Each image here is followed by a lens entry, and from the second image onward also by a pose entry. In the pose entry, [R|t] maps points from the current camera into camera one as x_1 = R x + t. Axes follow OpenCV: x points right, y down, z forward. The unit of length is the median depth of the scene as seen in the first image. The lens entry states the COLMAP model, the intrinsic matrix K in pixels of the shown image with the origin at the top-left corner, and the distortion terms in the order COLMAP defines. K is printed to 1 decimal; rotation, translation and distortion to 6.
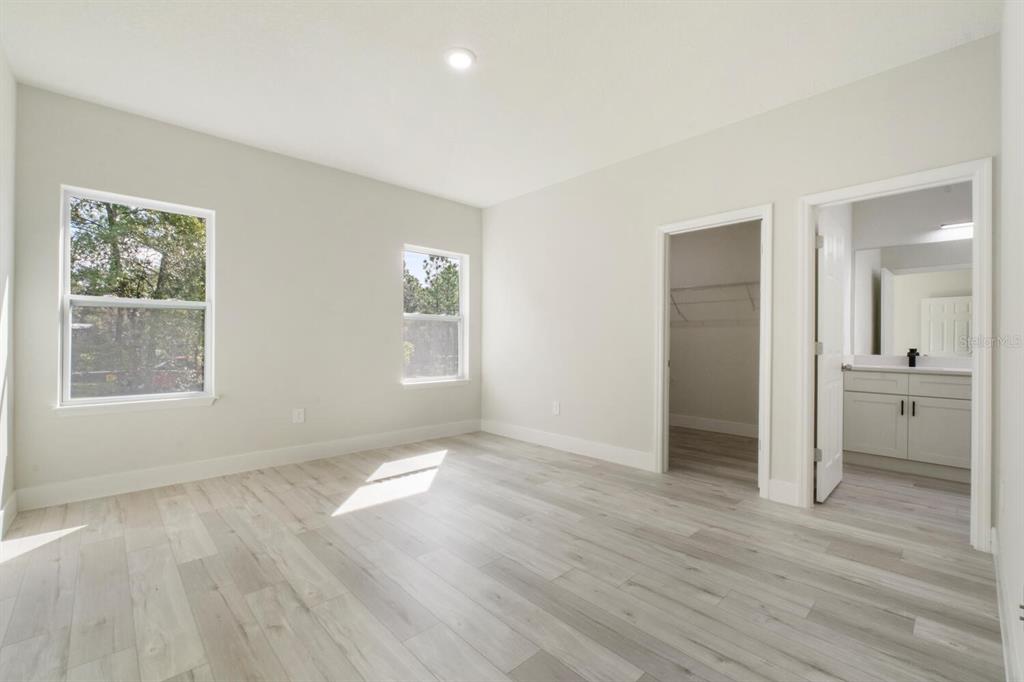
lens RADIAL K [[437.0, 0, 510.2], [0, 437.0, 339.6], [0, 0, 1]] dist [-0.004536, 0.001031]
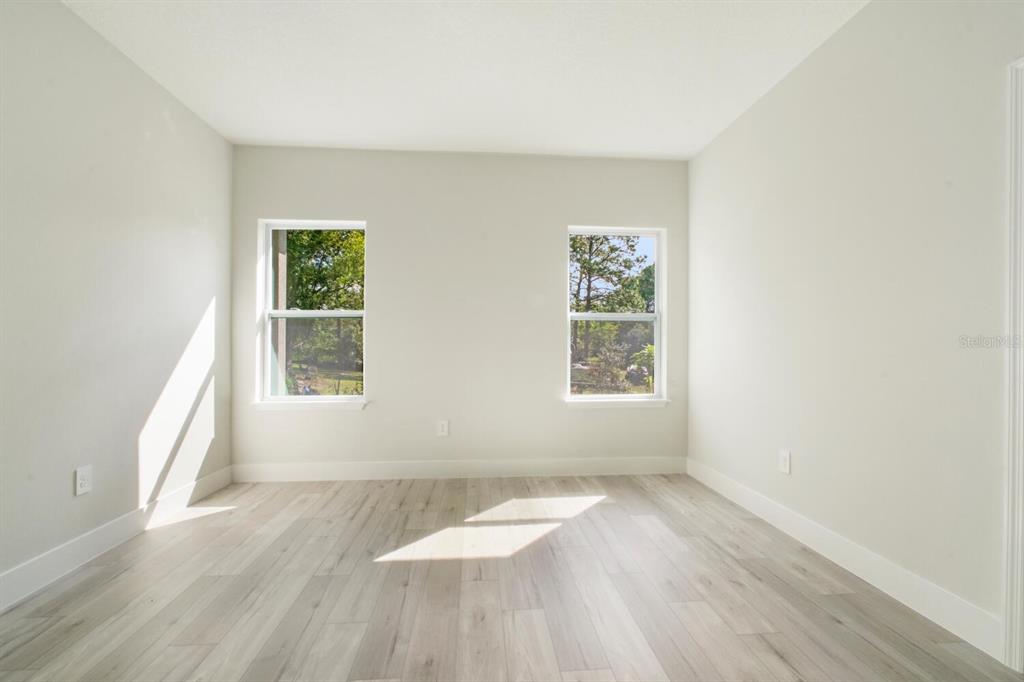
lens RADIAL K [[437.0, 0, 512.2], [0, 437.0, 346.9], [0, 0, 1]] dist [-0.004536, 0.001031]
pose [[0.780004, -0.006637, -0.625740, 0.234231], [0.003347, 0.999974, -0.006434, 0.009812], [0.625766, 0.002924, 0.780006, 0.409418]]
